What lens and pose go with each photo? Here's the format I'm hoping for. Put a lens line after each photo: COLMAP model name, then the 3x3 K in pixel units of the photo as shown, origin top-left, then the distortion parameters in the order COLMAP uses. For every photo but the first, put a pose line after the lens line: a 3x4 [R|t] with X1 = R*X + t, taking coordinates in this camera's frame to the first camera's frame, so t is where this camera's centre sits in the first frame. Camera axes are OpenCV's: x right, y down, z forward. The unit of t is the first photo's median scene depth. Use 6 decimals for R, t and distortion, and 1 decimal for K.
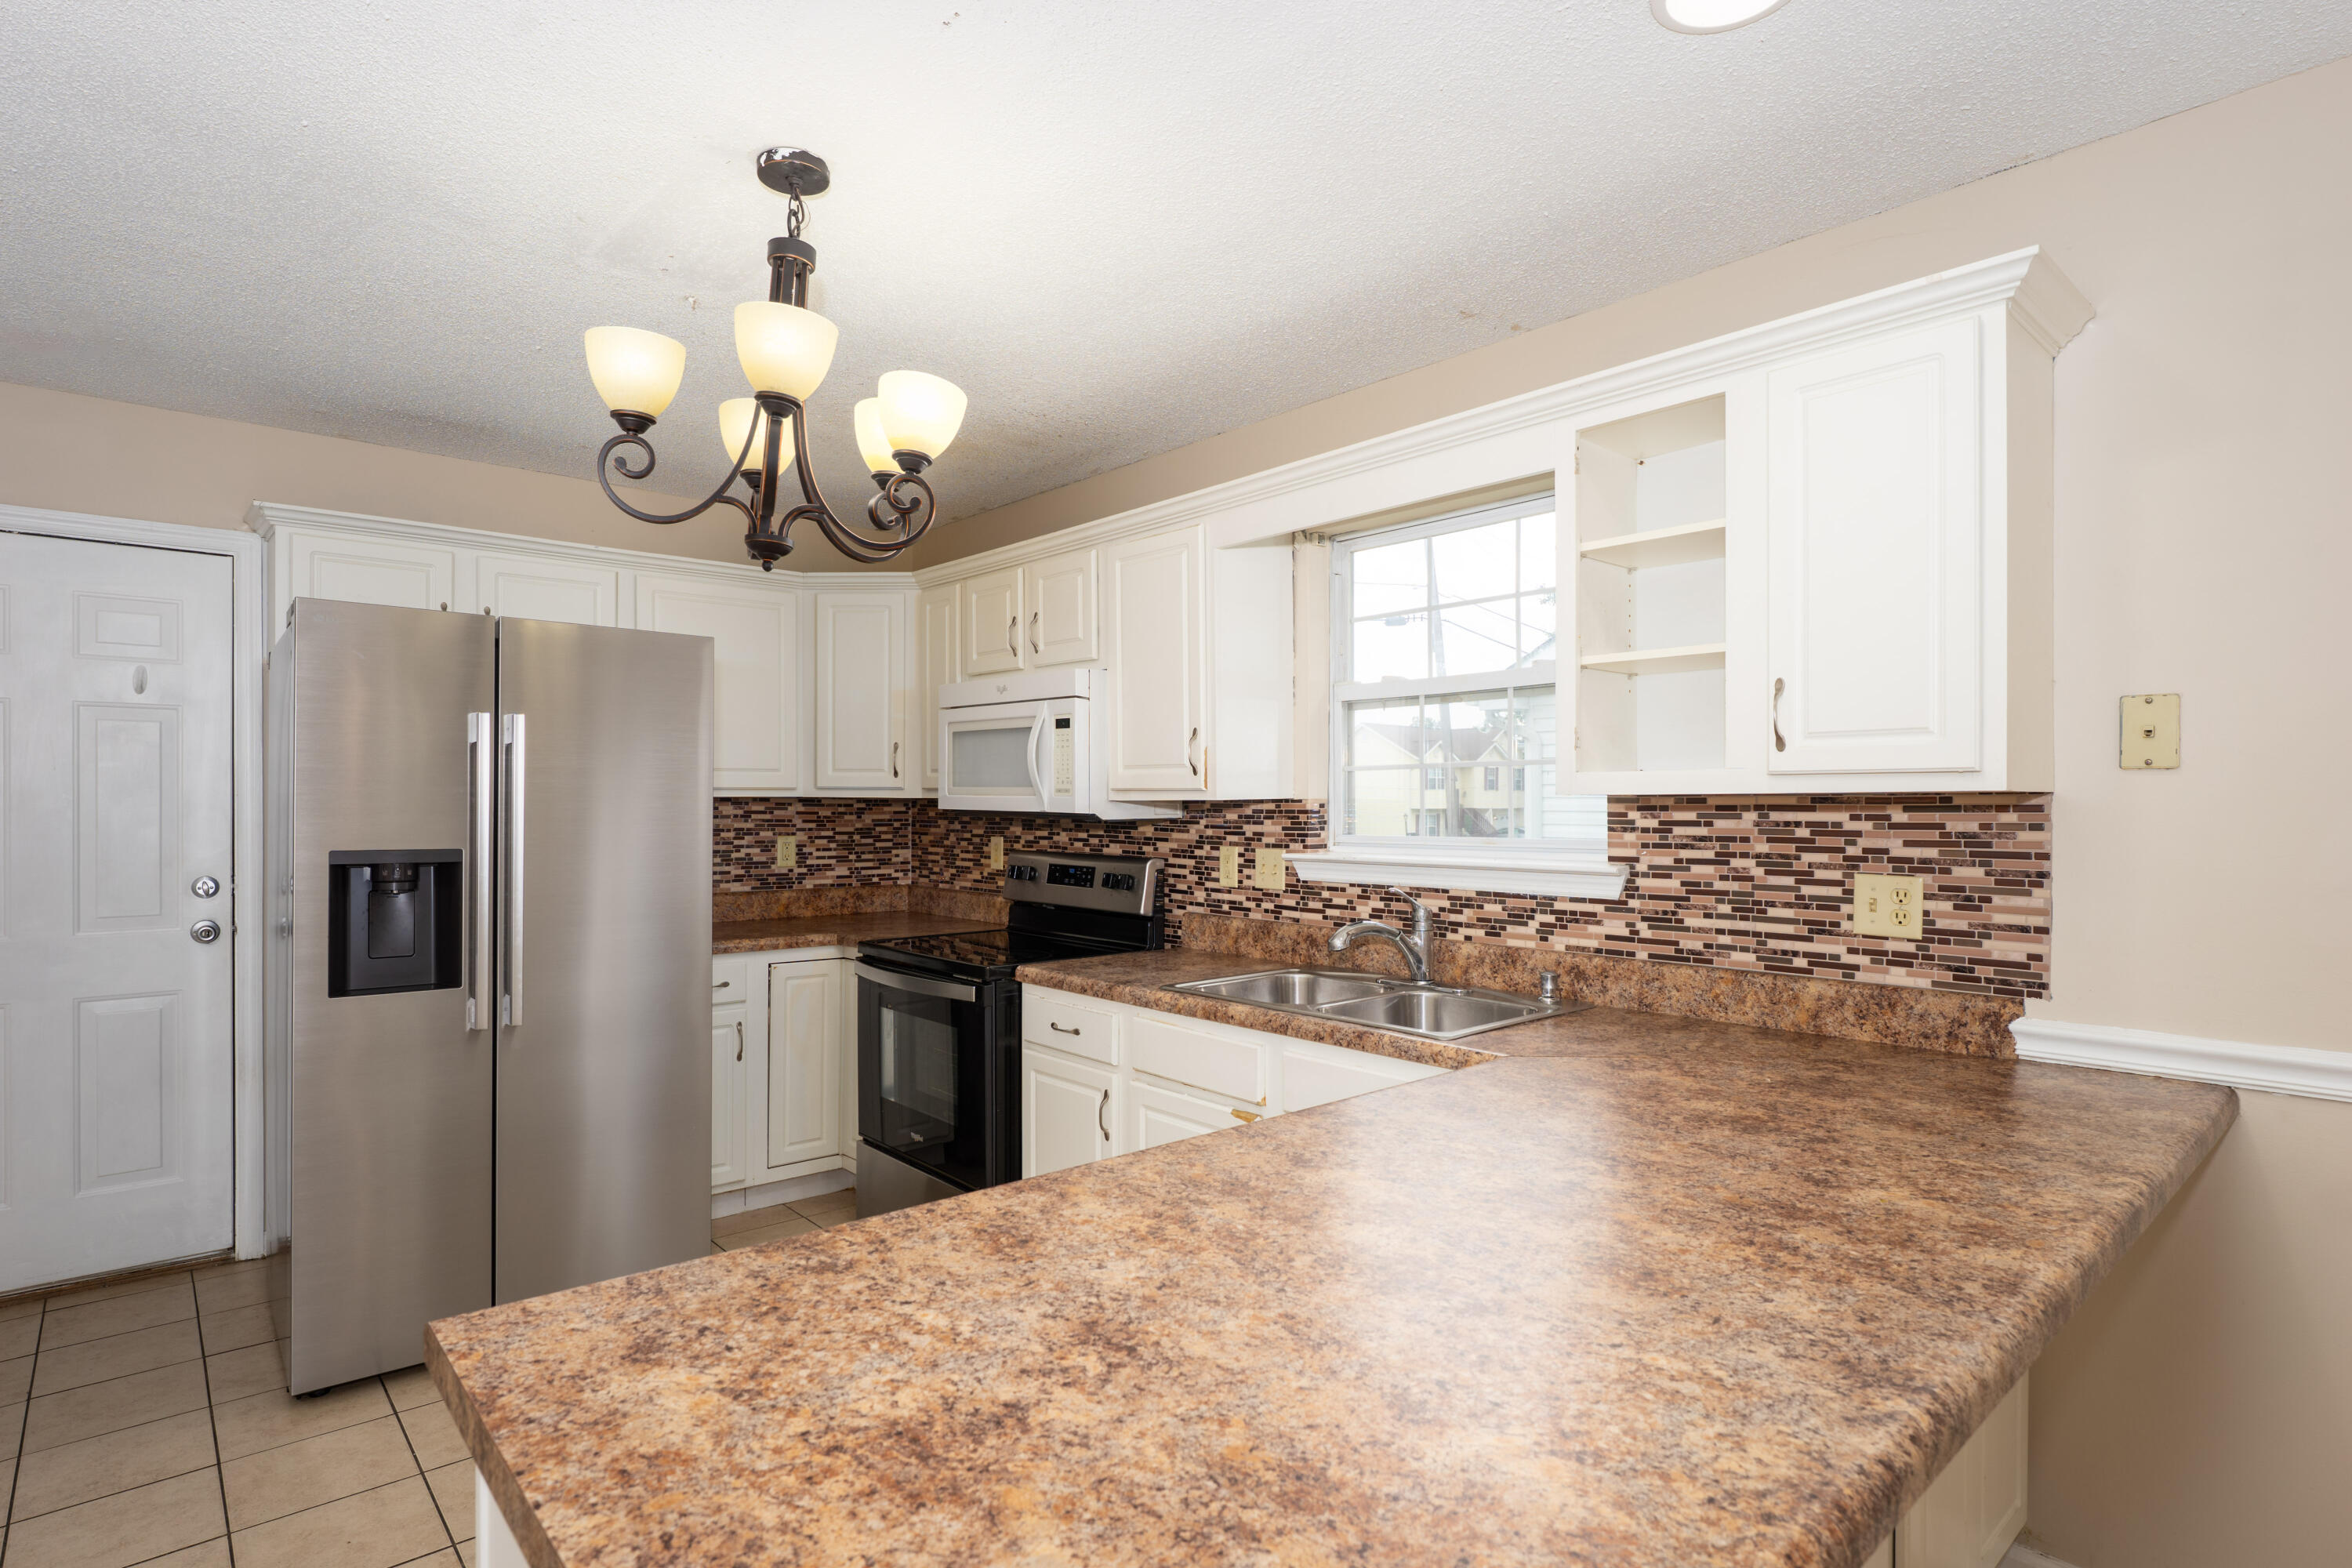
lens RADIAL K [[1180.9, 0, 1170.6], [0, 1180.9, 803.0], [0, 0, 1]] dist [-0.007826, -0.000882]
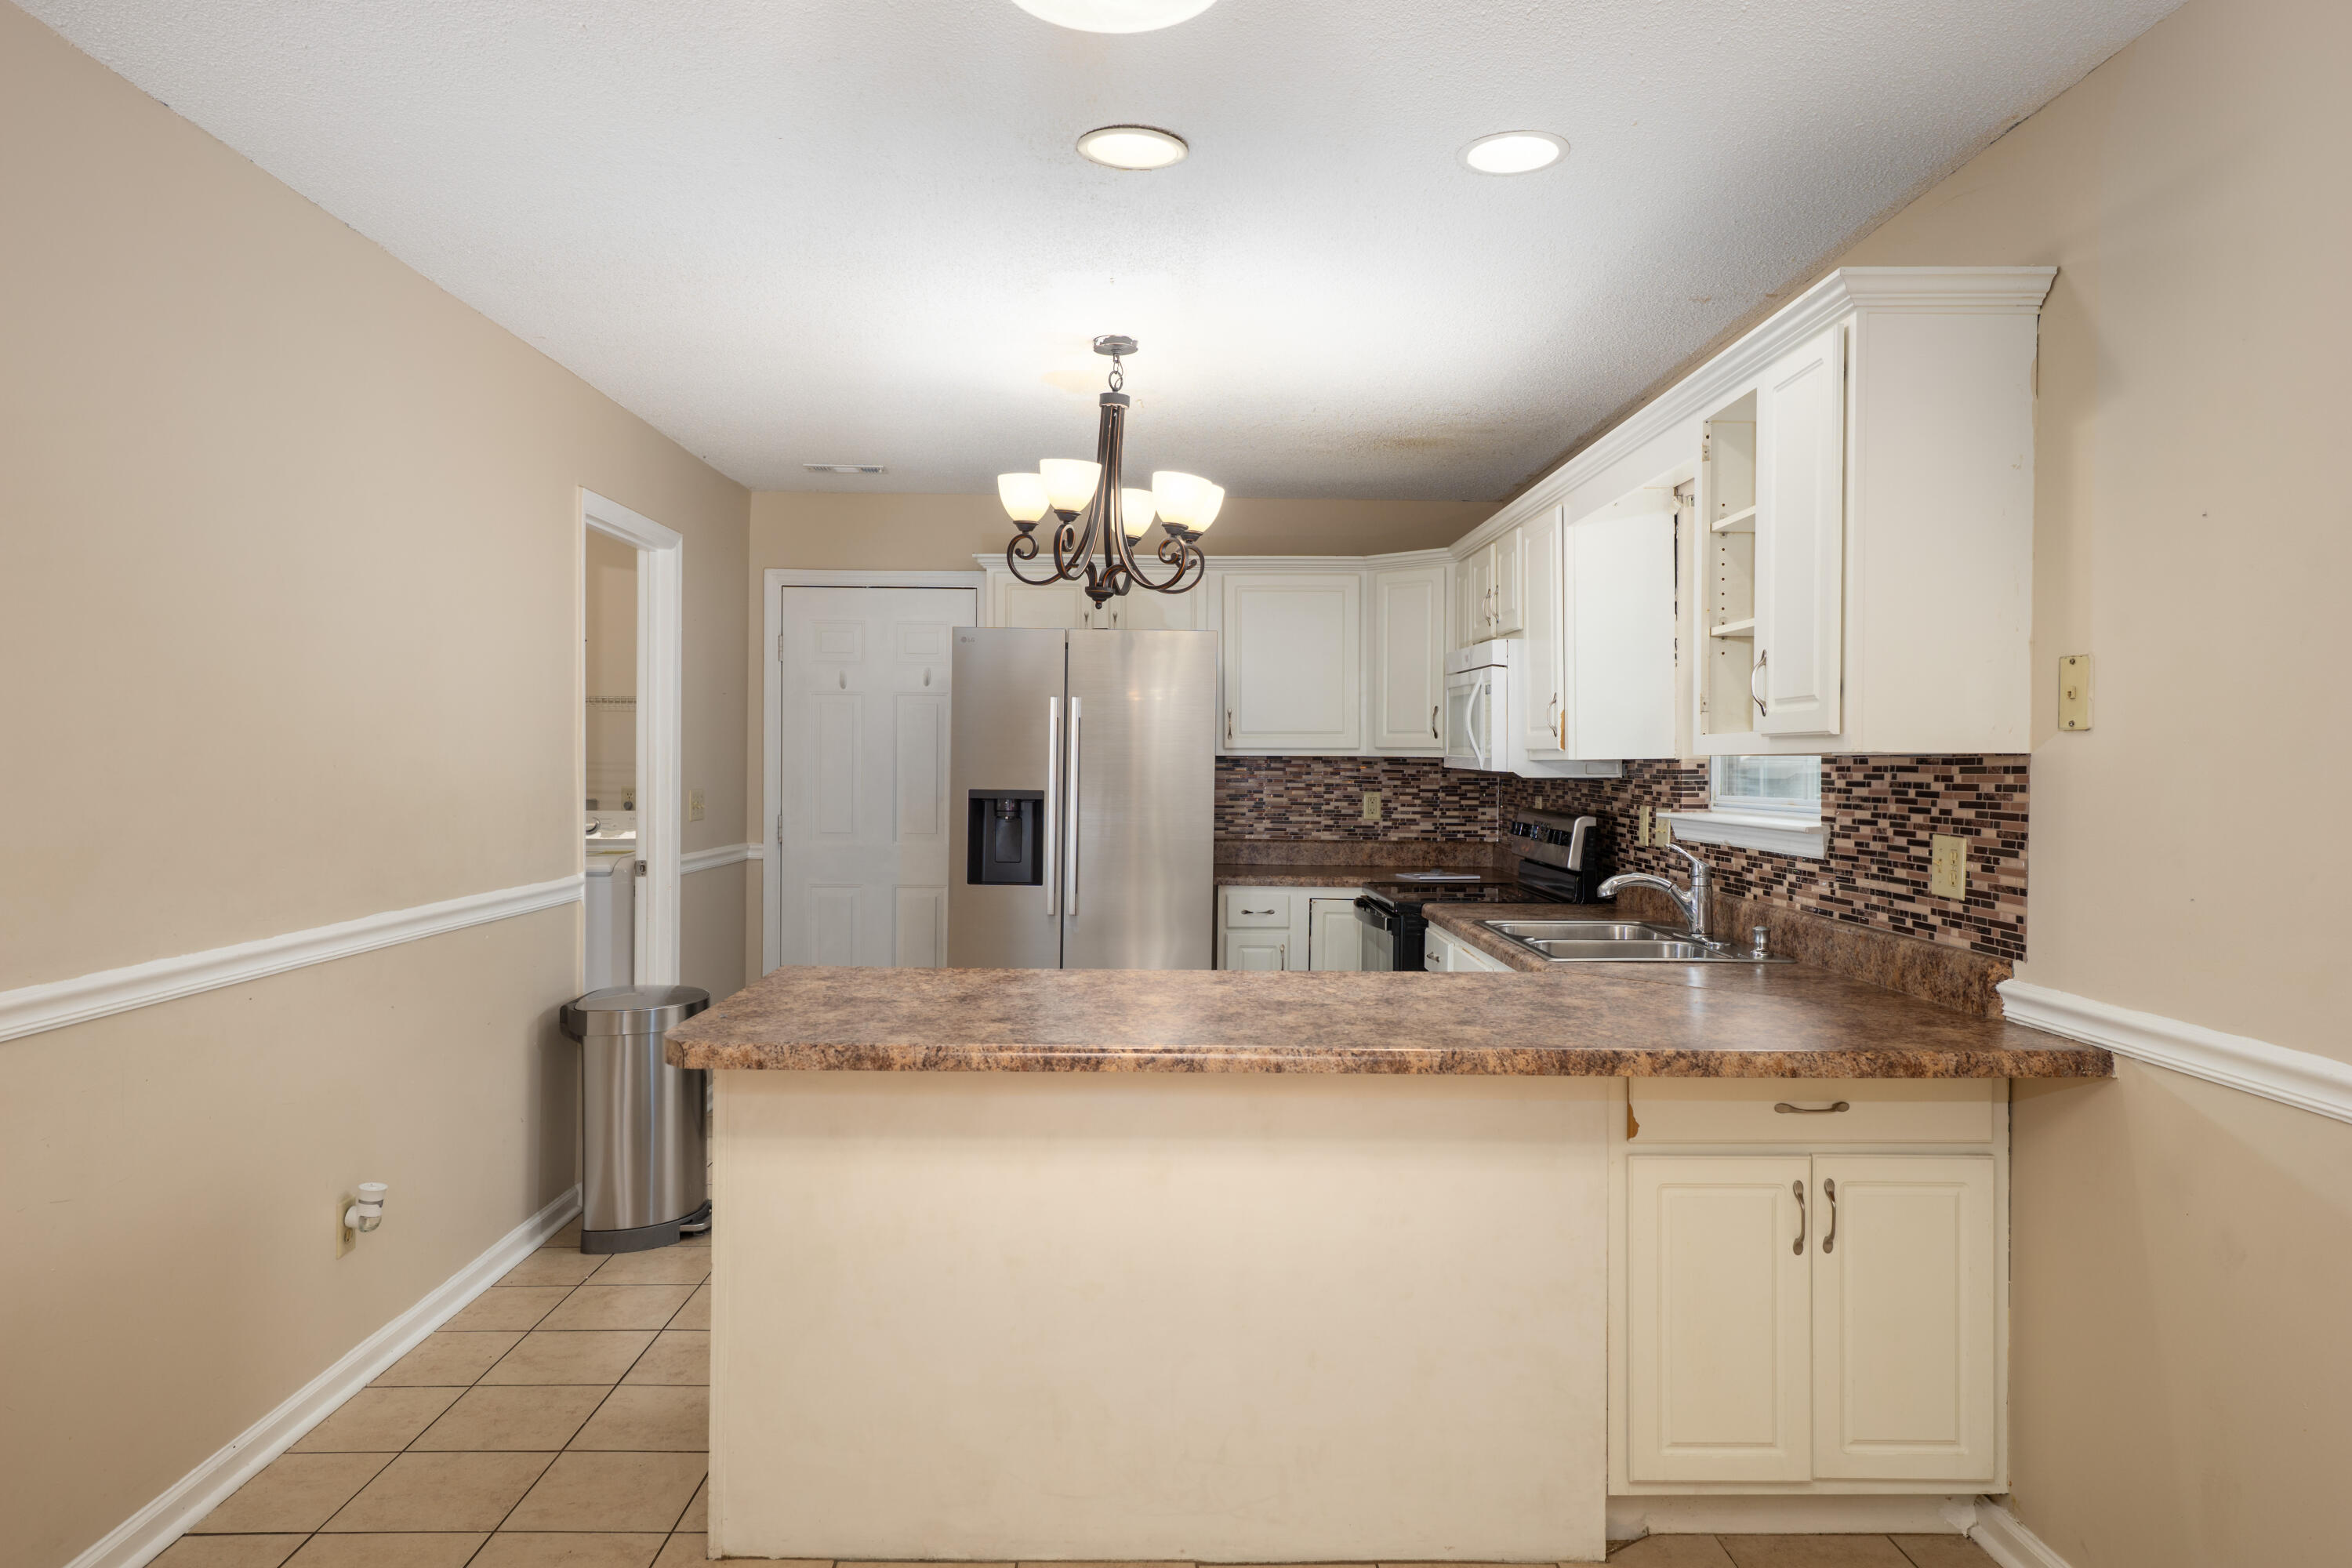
lens RADIAL K [[1503.3, 0, 1152.1], [0, 1503.3, 765.4], [0, 0, 1]] dist [0.005559, 0.002083]
pose [[0.755951, 0.007289, -0.654588, 0.779537], [-0.007207, 0.999970, 0.002811, 0.001957], [0.654589, 0.002593, 0.755981, -0.344247]]
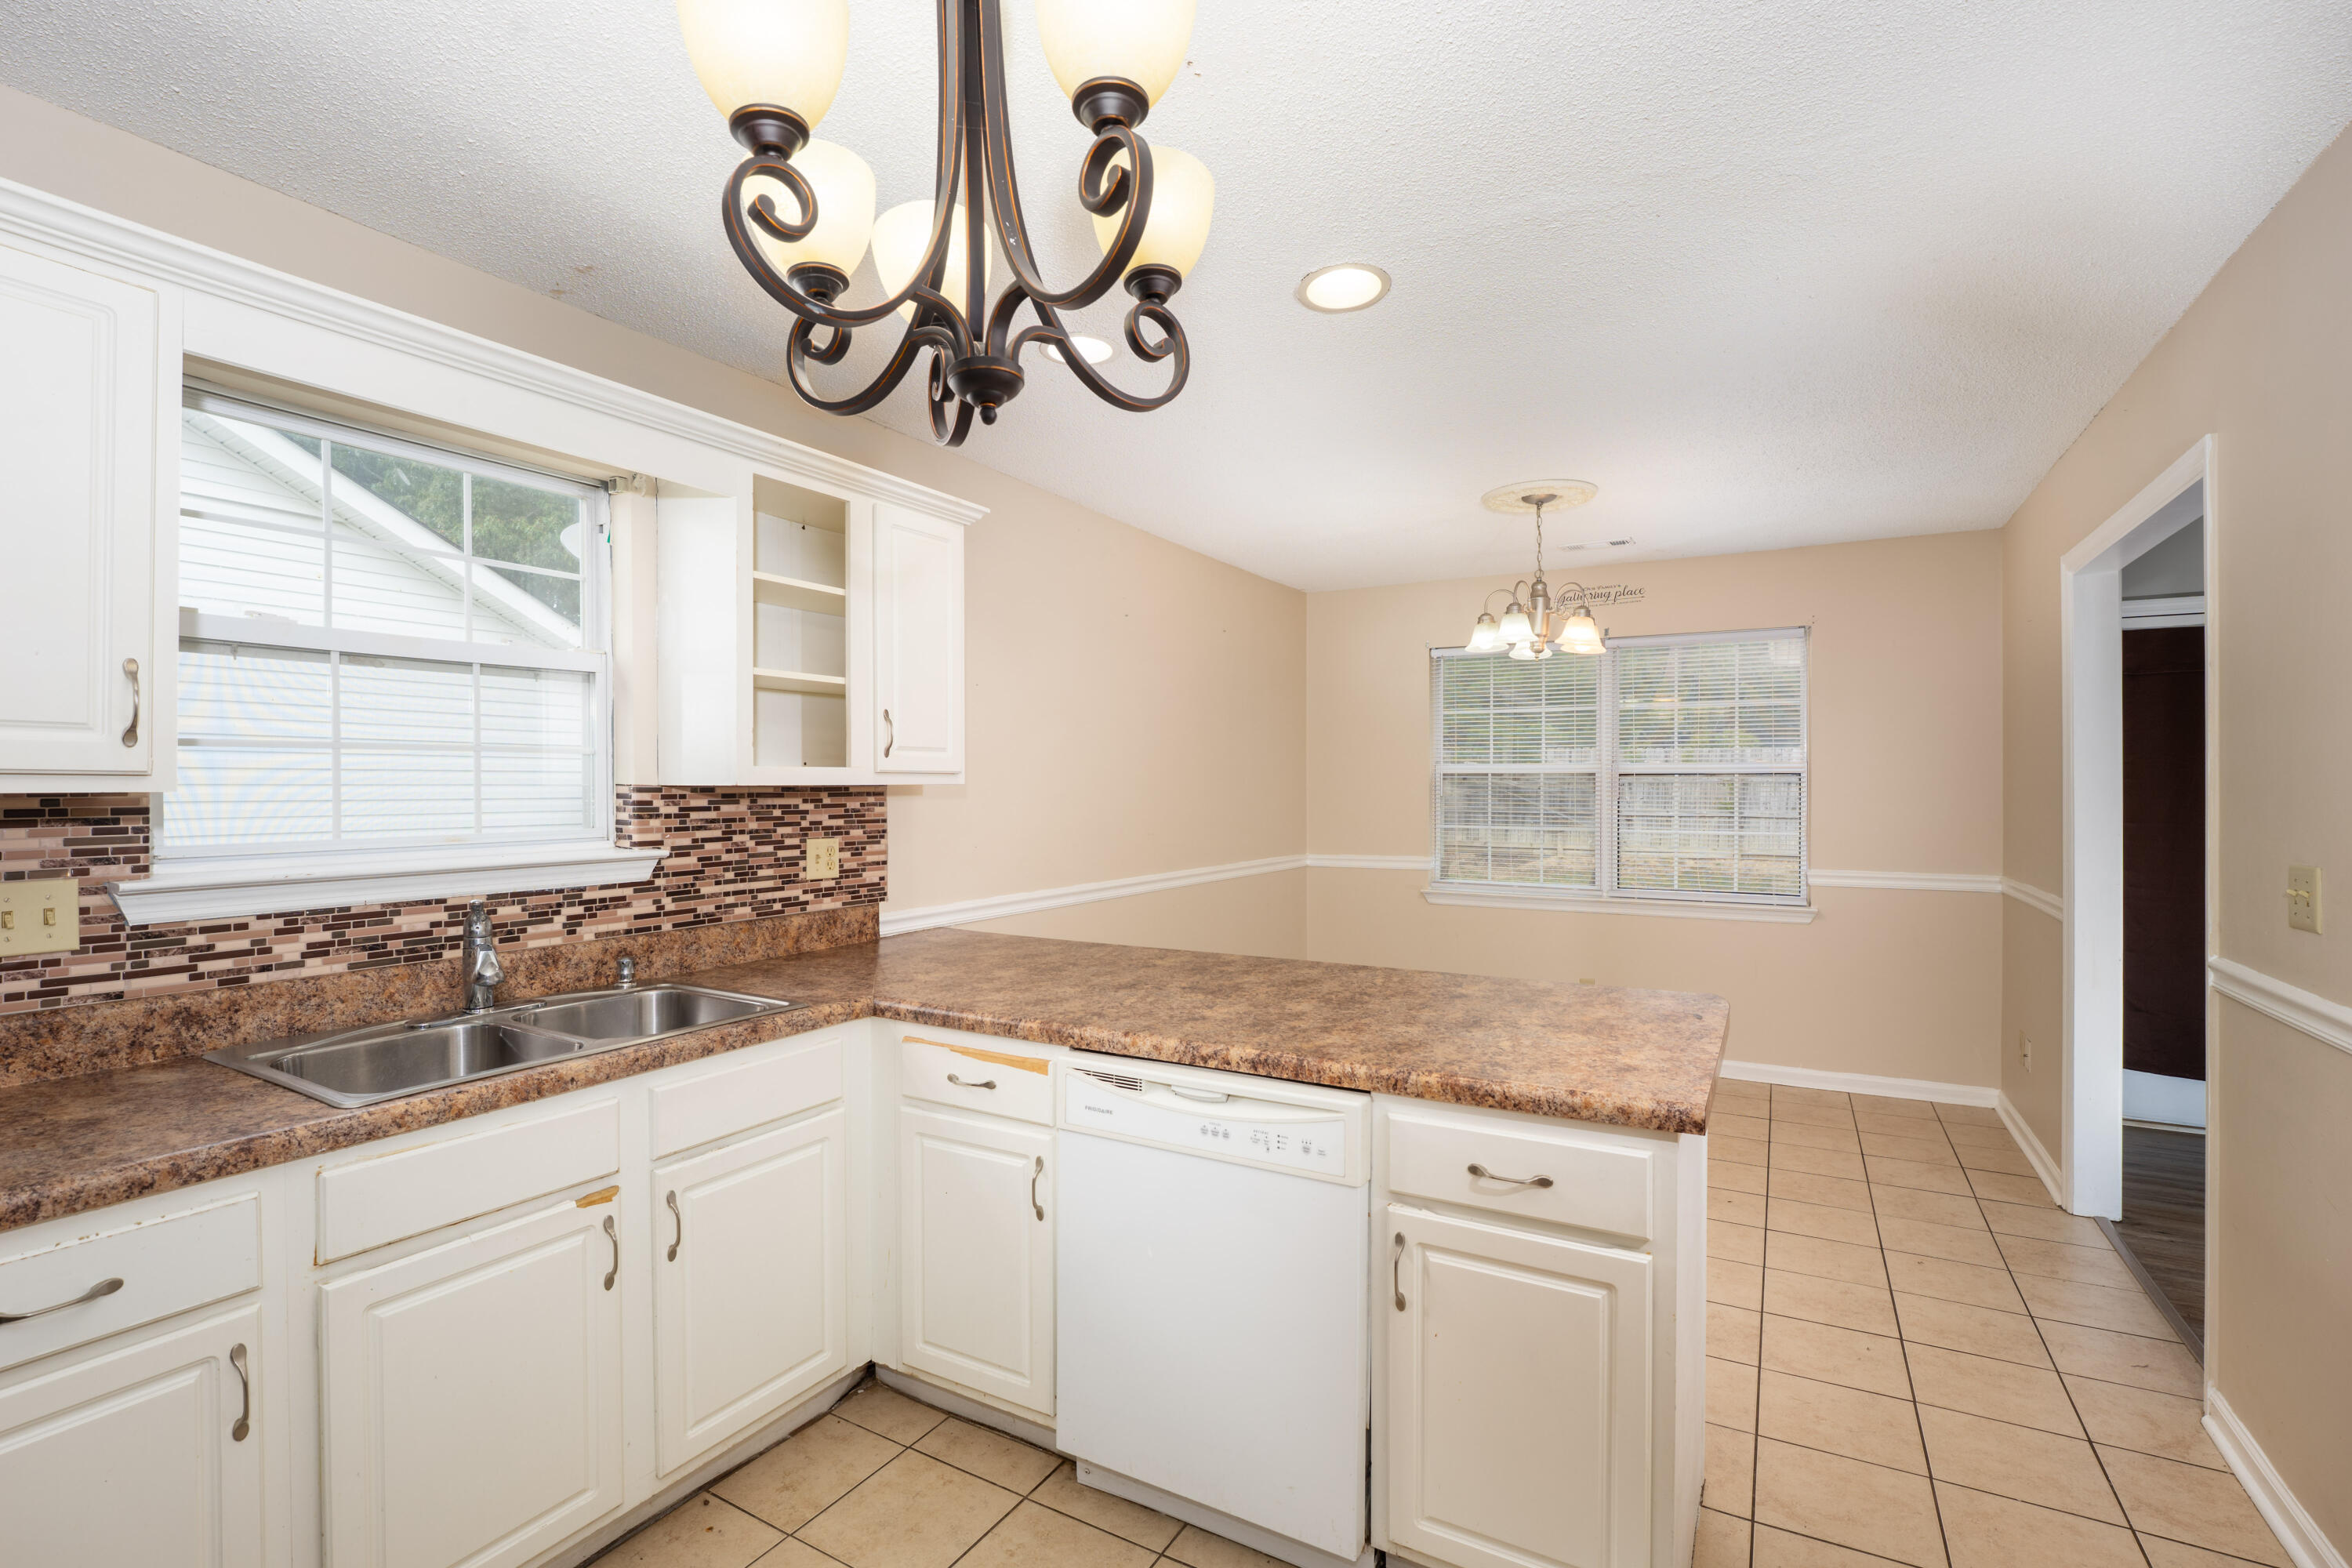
lens RADIAL K [[1075.9, 0, 1154.9], [0, 1075.9, 796.5], [0, 0, 1]] dist [-0.021122, 0.003266]
pose [[-0.309675, -0.011599, 0.950772, -0.707285], [0.000009, 0.999926, 0.012202, -0.008479], [-0.950843, 0.003787, -0.309652, 0.851952]]
